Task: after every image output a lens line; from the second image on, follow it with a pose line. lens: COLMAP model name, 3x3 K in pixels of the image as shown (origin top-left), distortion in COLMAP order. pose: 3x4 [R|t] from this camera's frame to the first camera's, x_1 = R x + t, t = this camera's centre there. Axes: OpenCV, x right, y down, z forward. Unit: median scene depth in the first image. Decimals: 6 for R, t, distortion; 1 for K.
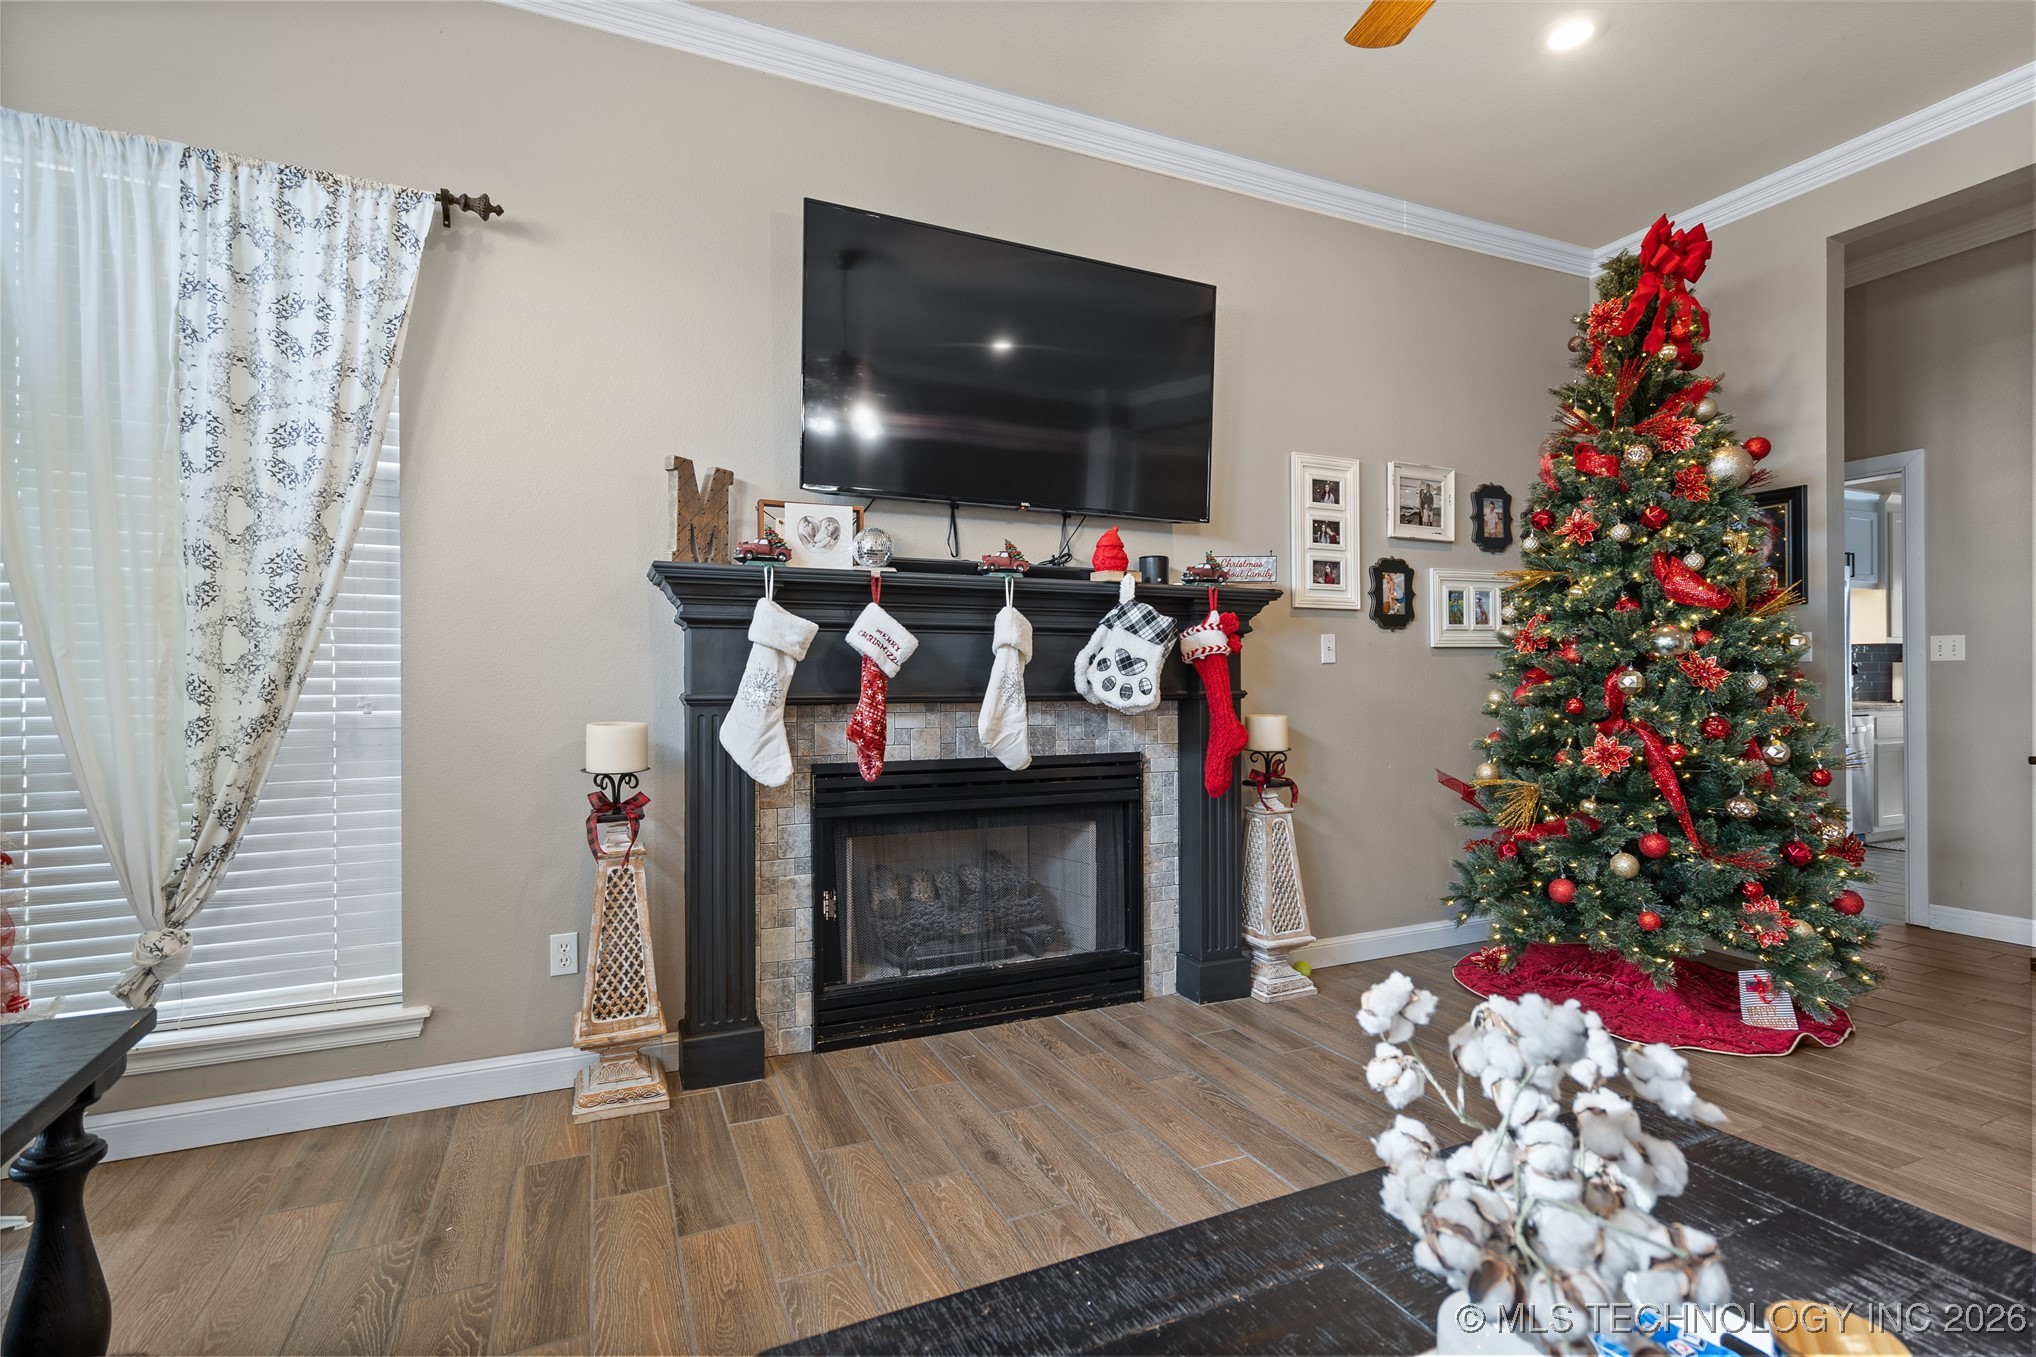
lens RADIAL K [[950.3, 0, 1015.7], [0, 950.3, 677.1], [0, 0, 1]] dist [-0.000351, 0.001893]
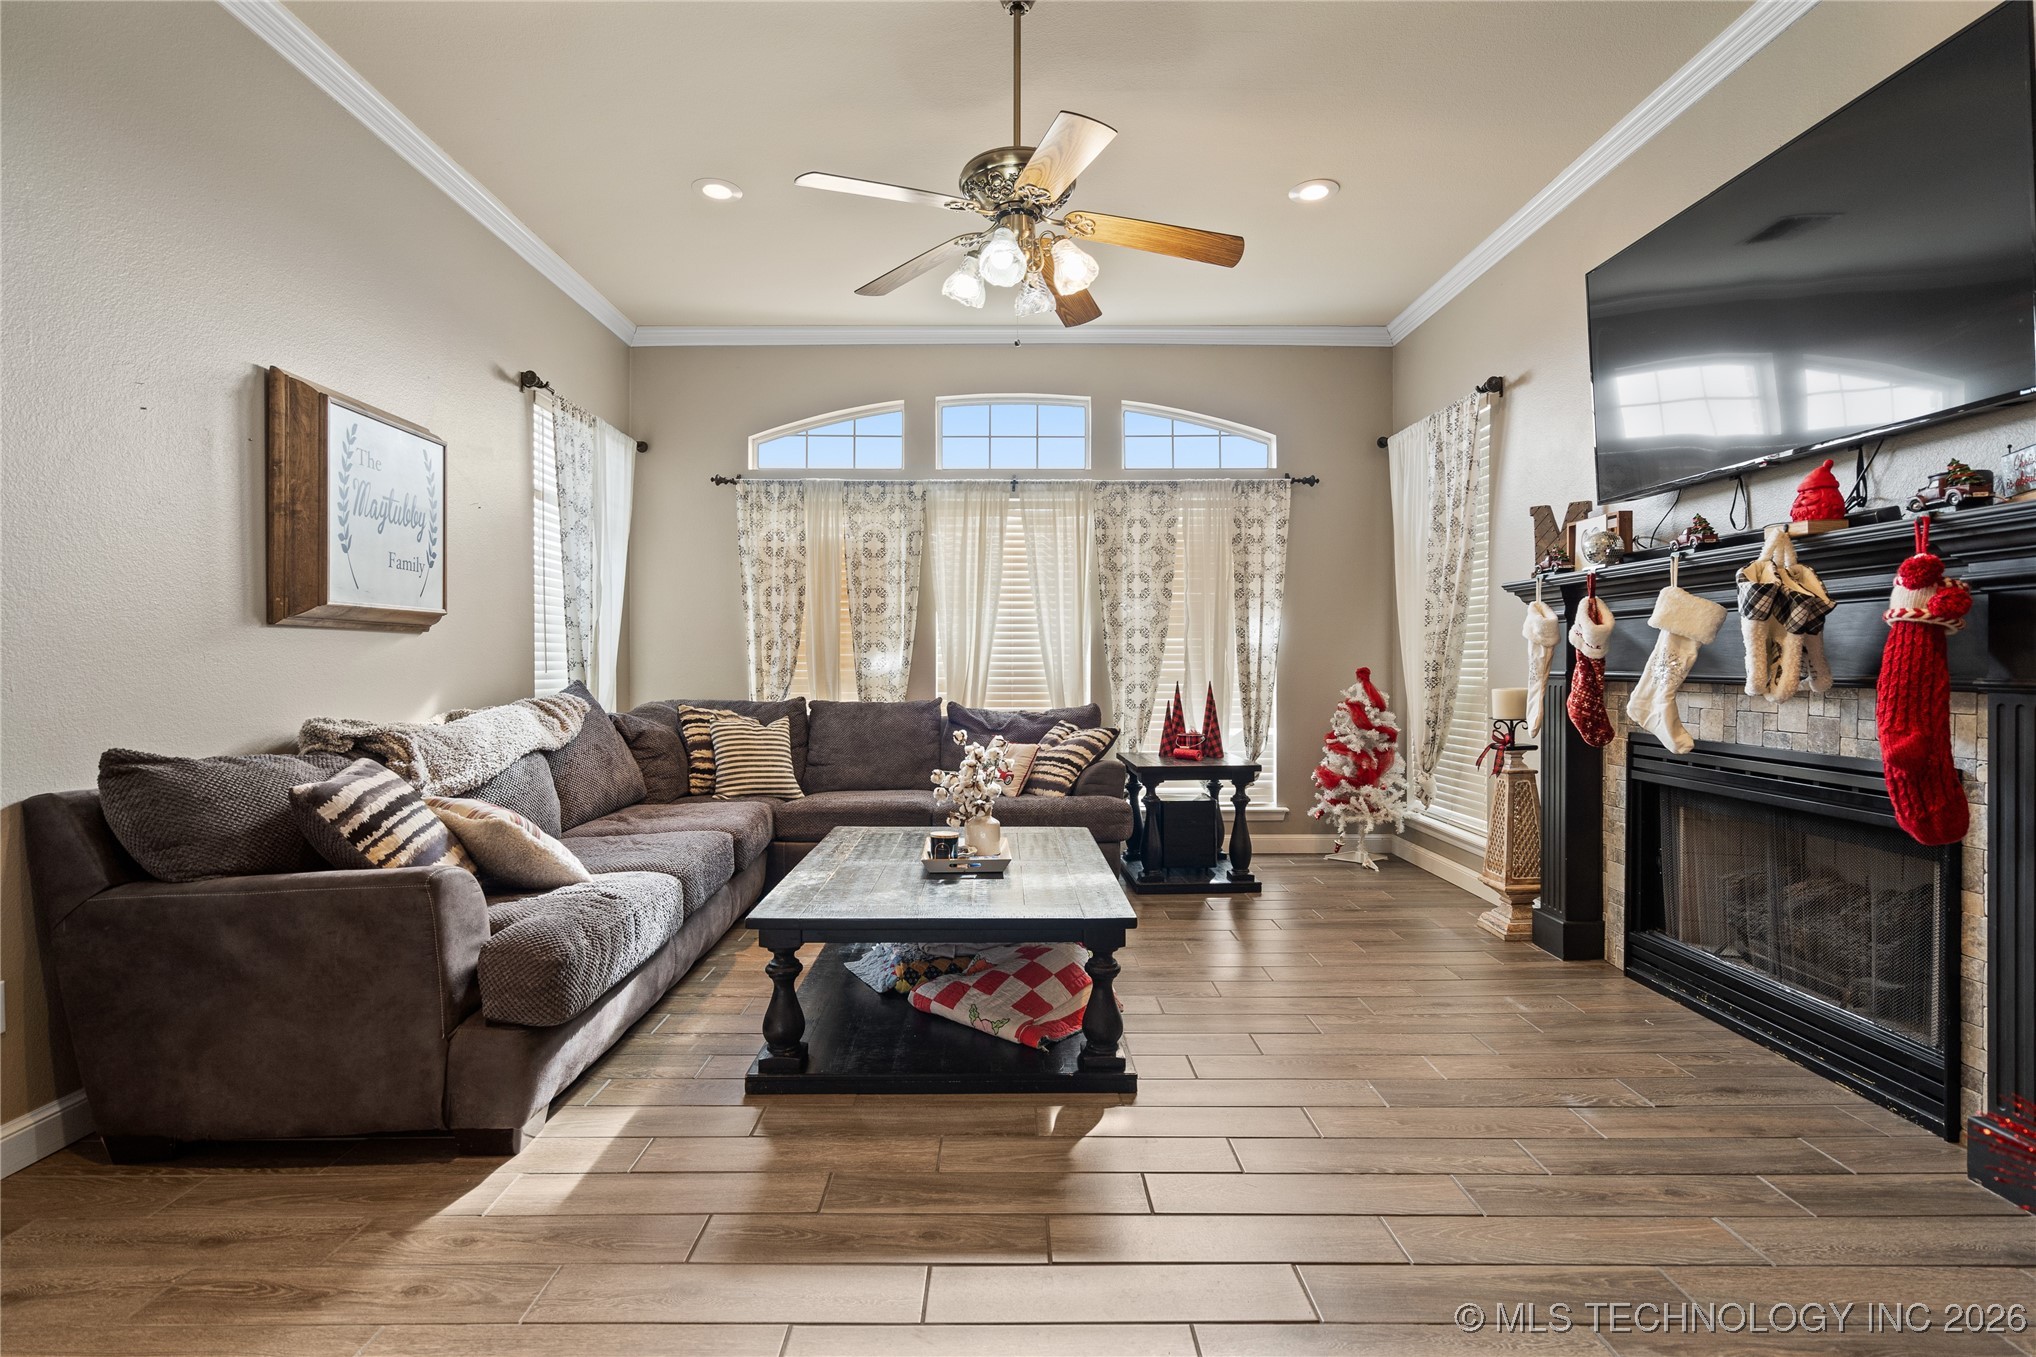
lens RADIAL K [[950.3, 0, 1032.7], [0, 950.3, 672.9], [0, 0, 1]] dist [-0.000351, 0.001893]
pose [[-0.390490, 0.012055, -0.920528, 1.118885], [0.004210, 0.999927, 0.011308, 0.001338], [0.920598, 0.000540, -0.390512, 0.749440]]
